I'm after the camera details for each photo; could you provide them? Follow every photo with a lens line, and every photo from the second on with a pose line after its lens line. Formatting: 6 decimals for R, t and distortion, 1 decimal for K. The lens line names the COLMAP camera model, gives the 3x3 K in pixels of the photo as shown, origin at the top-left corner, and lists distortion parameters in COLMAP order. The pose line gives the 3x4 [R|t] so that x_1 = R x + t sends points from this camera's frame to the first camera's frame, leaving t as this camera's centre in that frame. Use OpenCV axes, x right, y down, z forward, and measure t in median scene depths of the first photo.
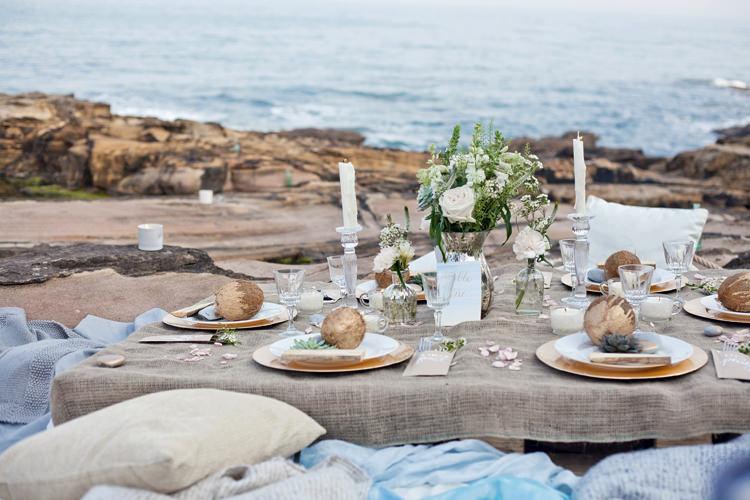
lens RADIAL K [[1096.8, 0, 375.0], [0, 1096.8, 250.0], [0, 0, 1]] dist [-0.102020, -0.037369]
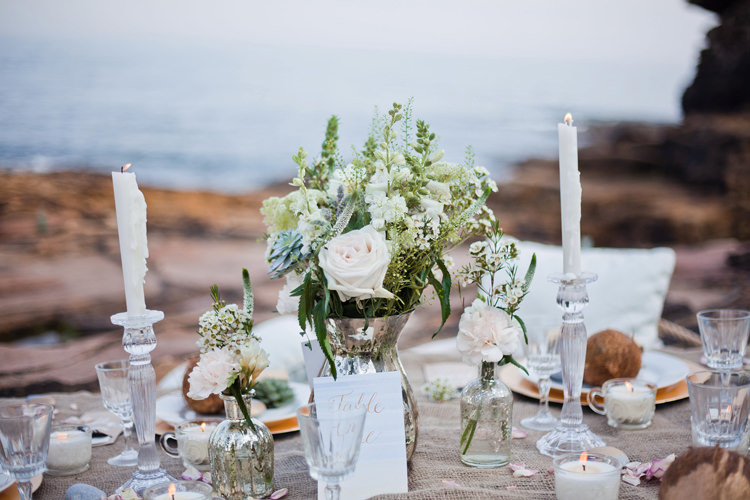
lens RADIAL K [[1096.8, 0, 375.0], [0, 1096.8, 250.0], [0, 0, 1]] dist [-0.102020, -0.037369]
pose [[0.977390, -0.030231, 0.209271, -0.022235], [0.037432, 0.998832, -0.030538, -0.032767], [-0.208103, 0.037681, 0.977381, 0.506029]]
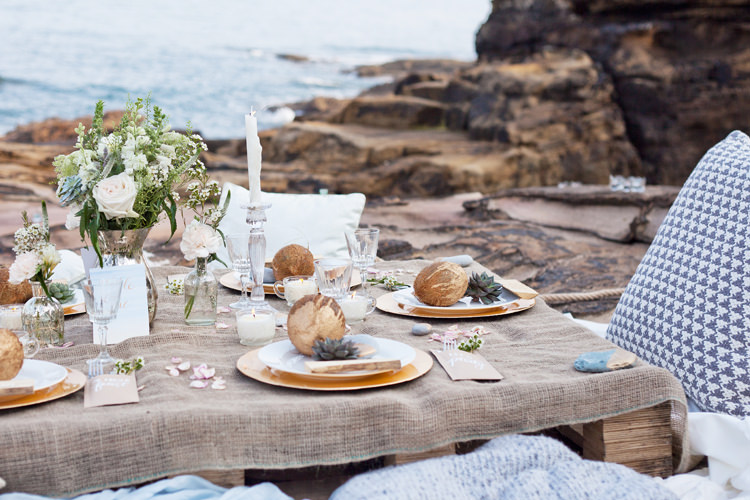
lens RADIAL K [[1321.0, 0, 323.3], [0, 1321.0, 249.9], [0, 0, 1]] dist [-0.081833, -0.060692]
pose [[0.940293, -0.045605, 0.337297, -0.115163], [0.046767, 0.998895, 0.004683, 0.001295], [-0.337138, 0.011371, 0.941387, 0.013808]]
